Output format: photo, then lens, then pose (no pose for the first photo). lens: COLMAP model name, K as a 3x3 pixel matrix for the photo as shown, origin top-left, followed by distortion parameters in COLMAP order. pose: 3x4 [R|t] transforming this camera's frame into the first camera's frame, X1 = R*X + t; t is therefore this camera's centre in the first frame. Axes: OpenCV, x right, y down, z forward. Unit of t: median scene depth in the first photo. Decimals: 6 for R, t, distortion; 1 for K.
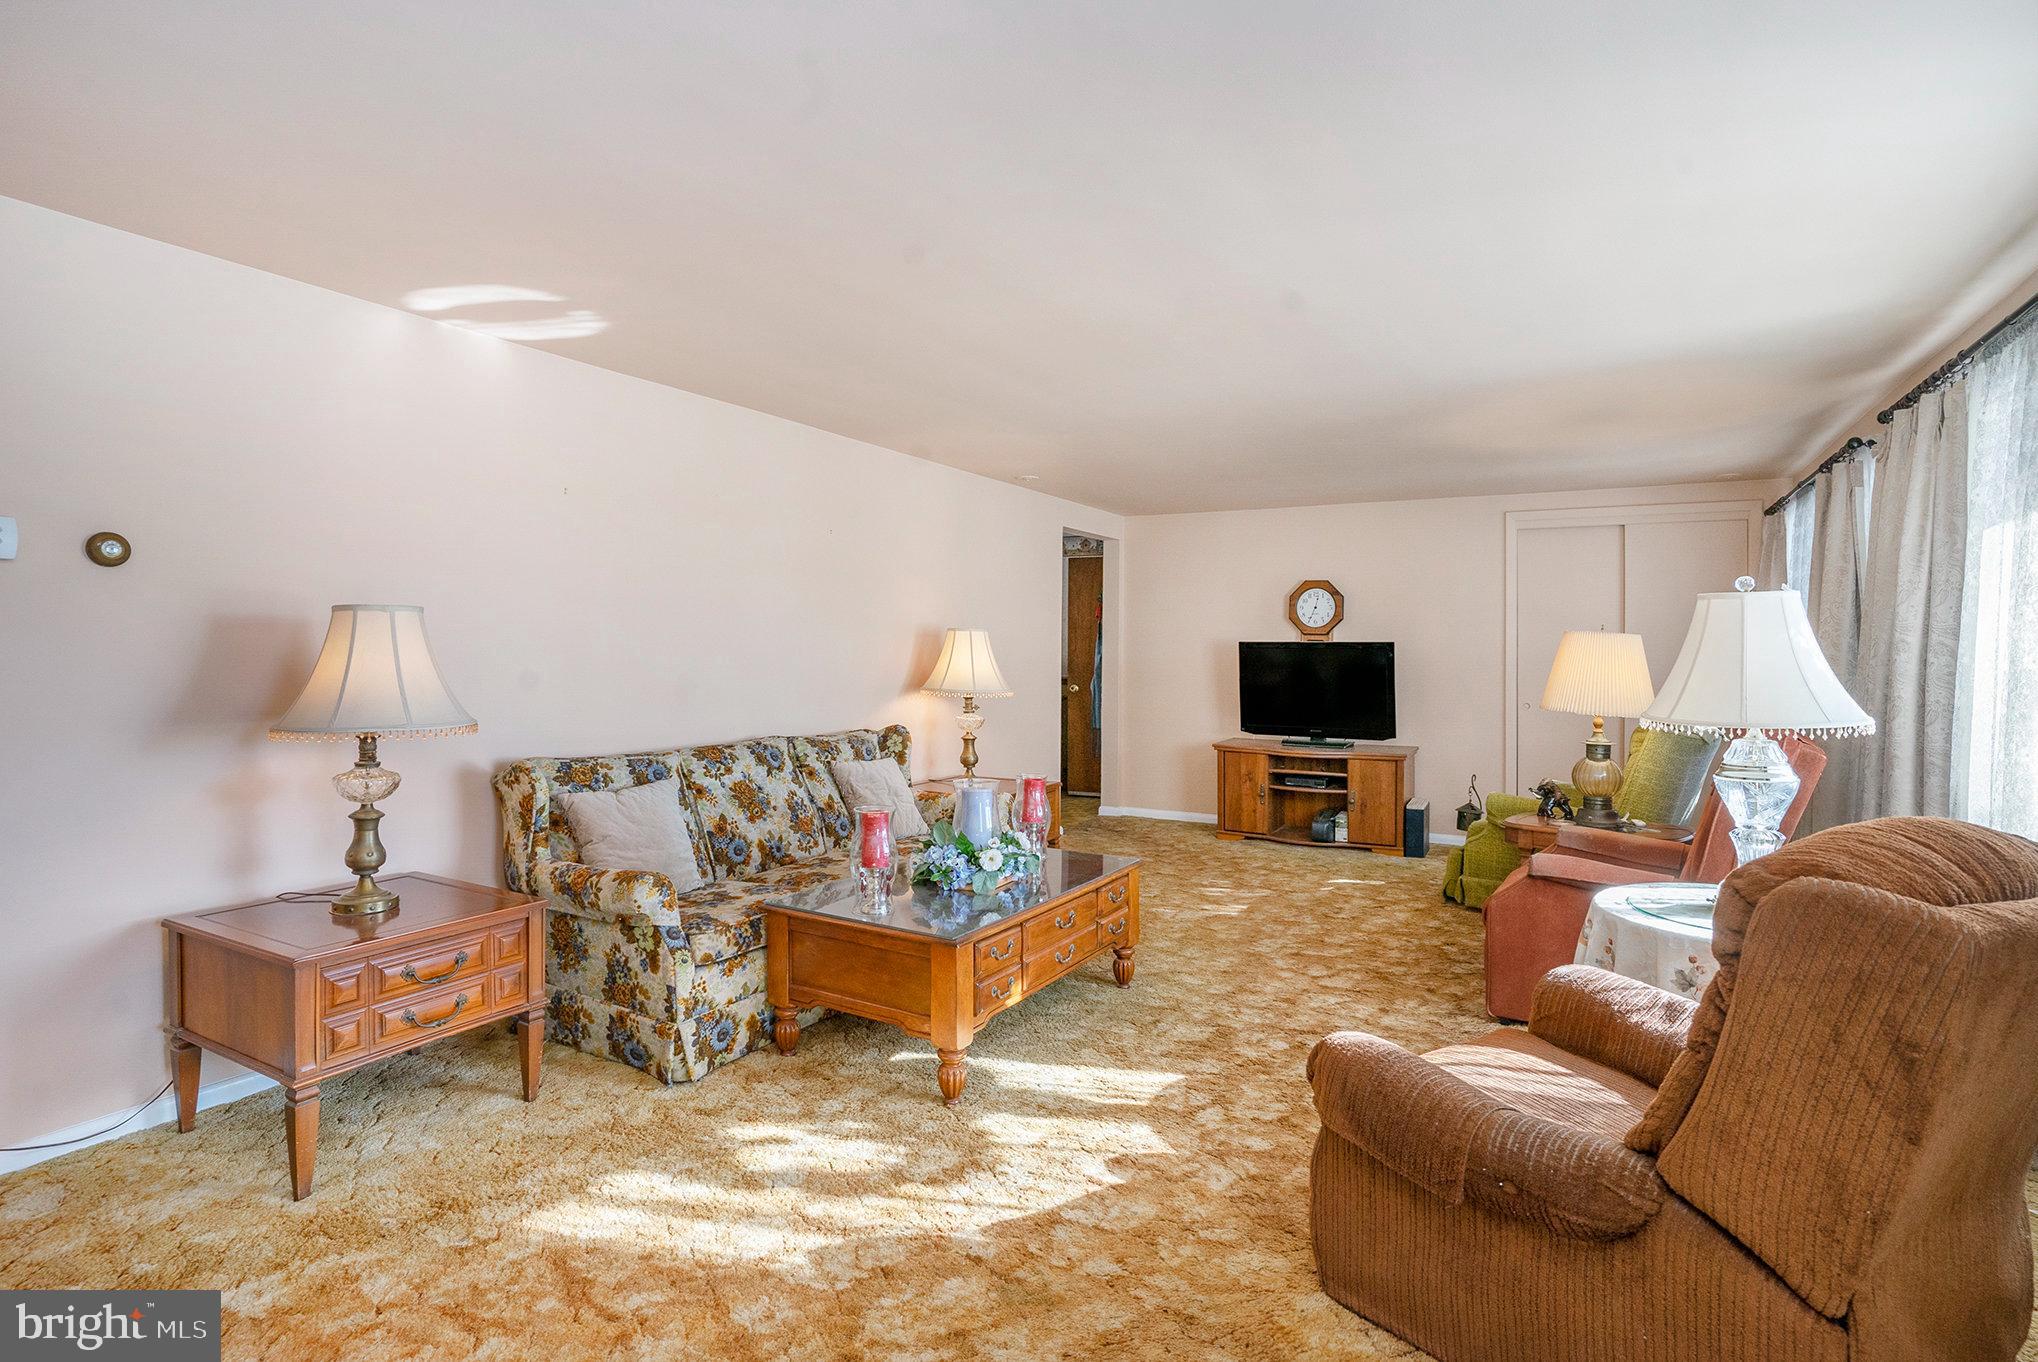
lens RADIAL K [[994.9, 0, 1019.0], [0, 994.9, 629.2], [0, 0, 1]] dist [-0.000698, -0.047480]
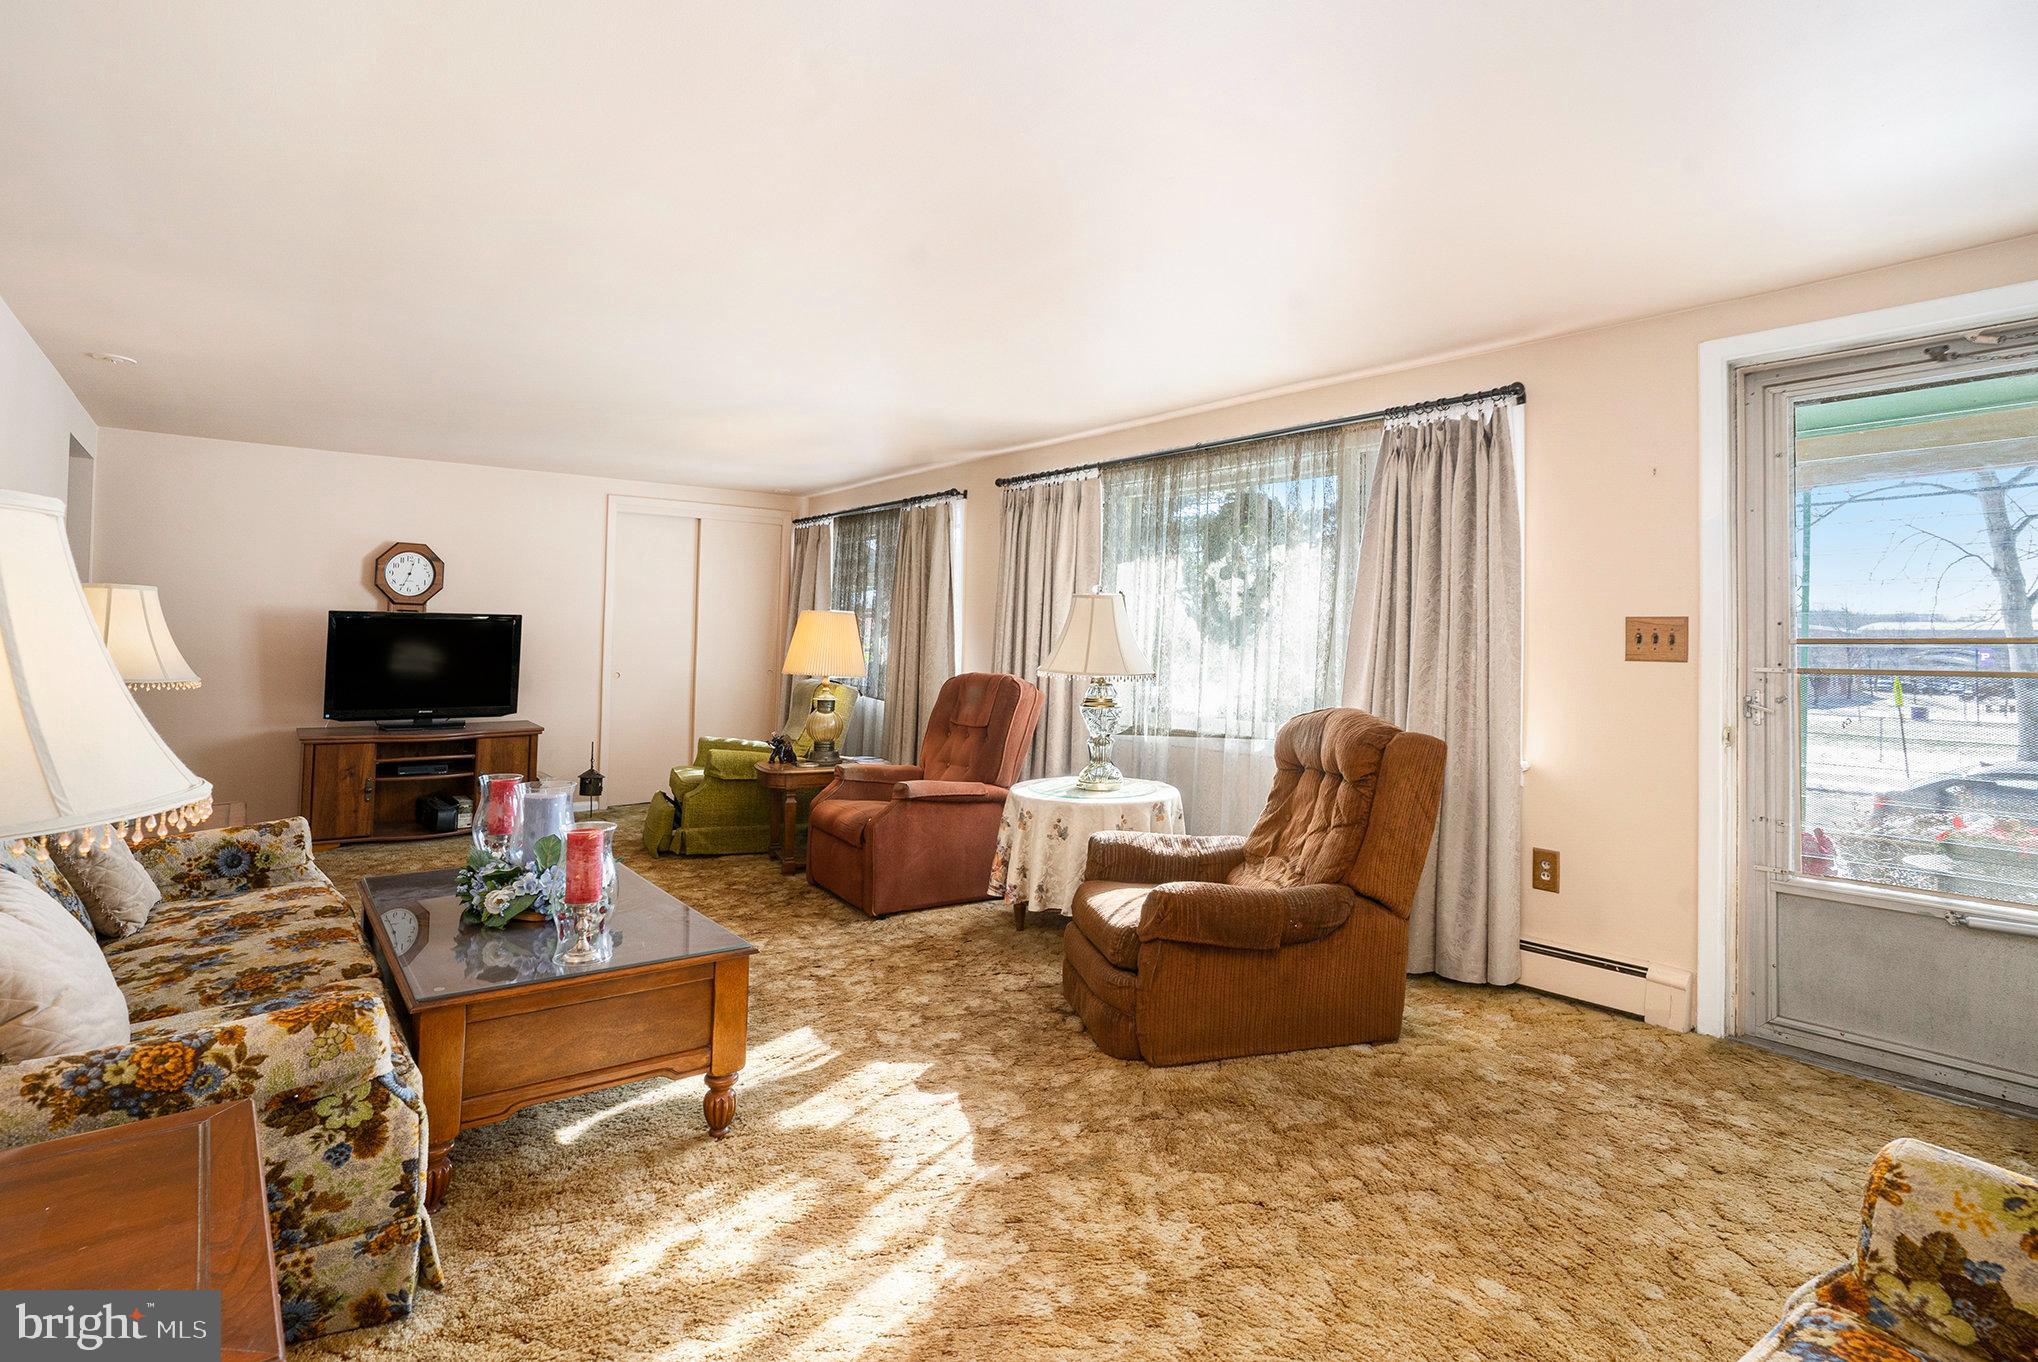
lens RADIAL K [[988.8, 0, 1011.5], [0, 988.8, 657.5], [0, 0, 1]] dist [-0.062383, 0.037970]
pose [[0.415865, -0.023700, 0.909117, -0.645326], [-0.030168, 0.998751, 0.039836, 0.005088], [-0.908926, -0.043993, 0.414631, 0.360391]]
